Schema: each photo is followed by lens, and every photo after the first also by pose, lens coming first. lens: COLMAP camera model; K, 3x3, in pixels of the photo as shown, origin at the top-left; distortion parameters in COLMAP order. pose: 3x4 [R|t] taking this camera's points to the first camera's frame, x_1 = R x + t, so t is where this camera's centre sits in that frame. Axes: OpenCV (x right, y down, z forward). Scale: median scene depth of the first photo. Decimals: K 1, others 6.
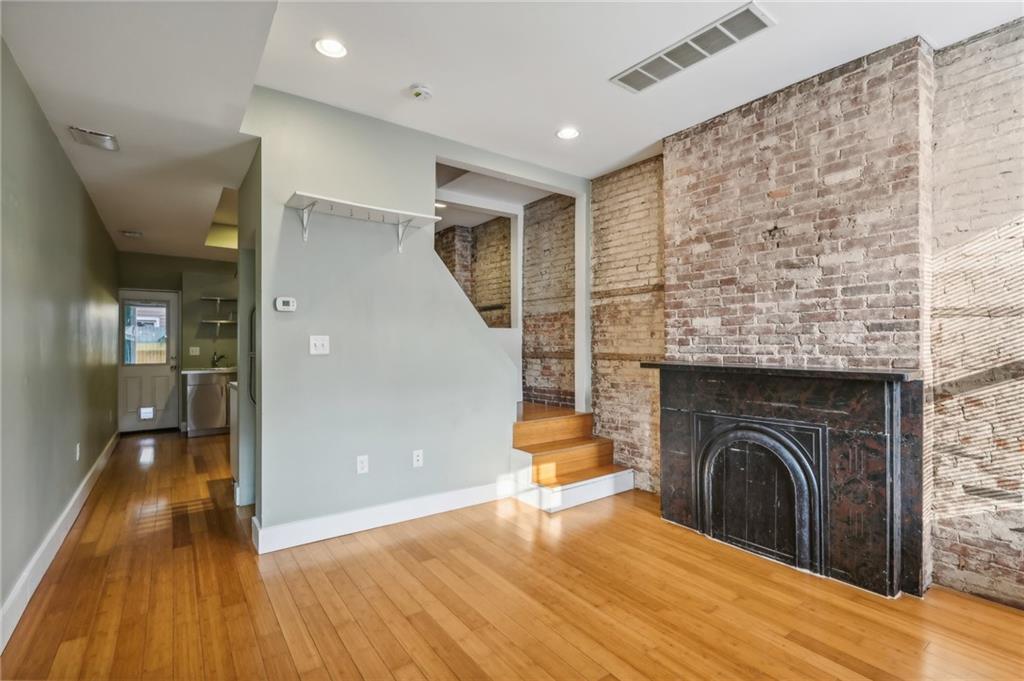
lens RADIAL K [[466.1, 0, 508.6], [0, 466.1, 341.6], [0, 0, 1]] dist [-0.003810, -0.000314]
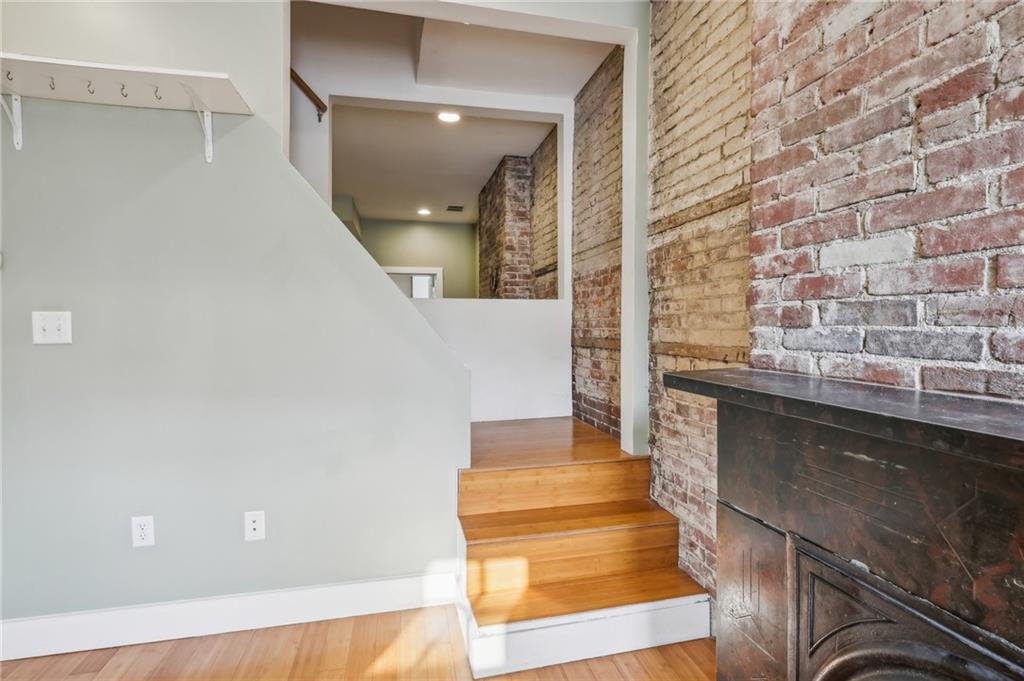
lens RADIAL K [[478.2, 0, 512.0], [0, 478.2, 340.5], [0, 0, 1]] dist [-0.001579, 0.000458]
pose [[0.920316, 0.010592, -0.391031, 0.274947], [0.004709, 0.999261, 0.038152, 0.002657], [0.391146, -0.036953, 0.919586, 0.505658]]
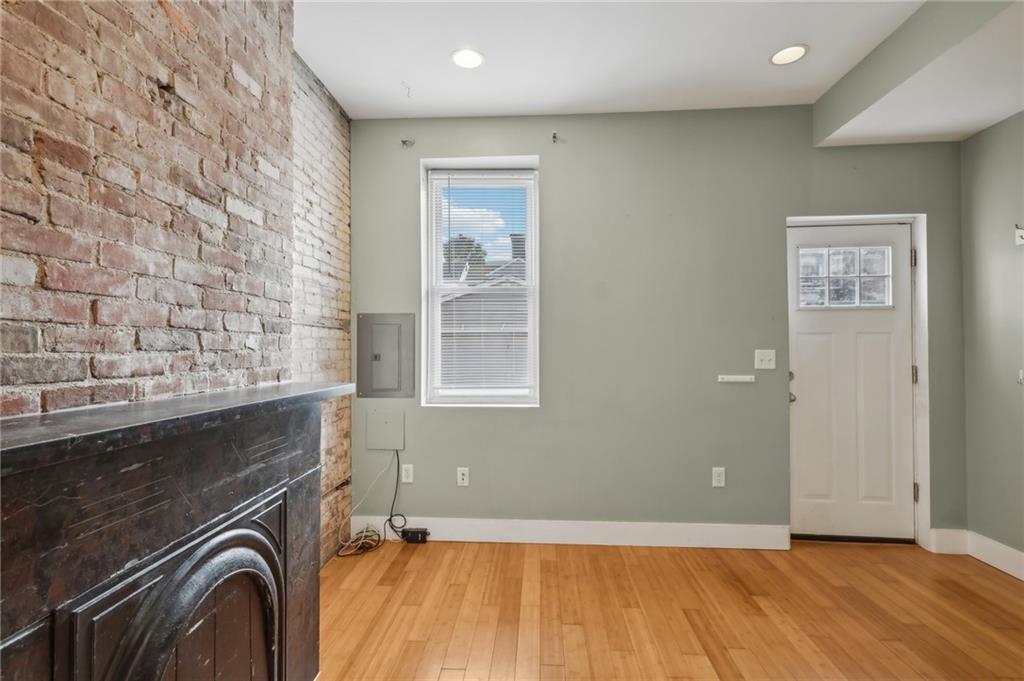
lens RADIAL K [[478.2, 0, 512.0], [0, 478.2, 340.5], [0, 0, 1]] dist [-0.001579, 0.000458]
pose [[-0.772271, 0.014163, 0.635135, 0.026370], [-0.001088, 0.999721, -0.023616, 0.004681], [-0.635292, -0.018929, -0.772040, 0.832478]]
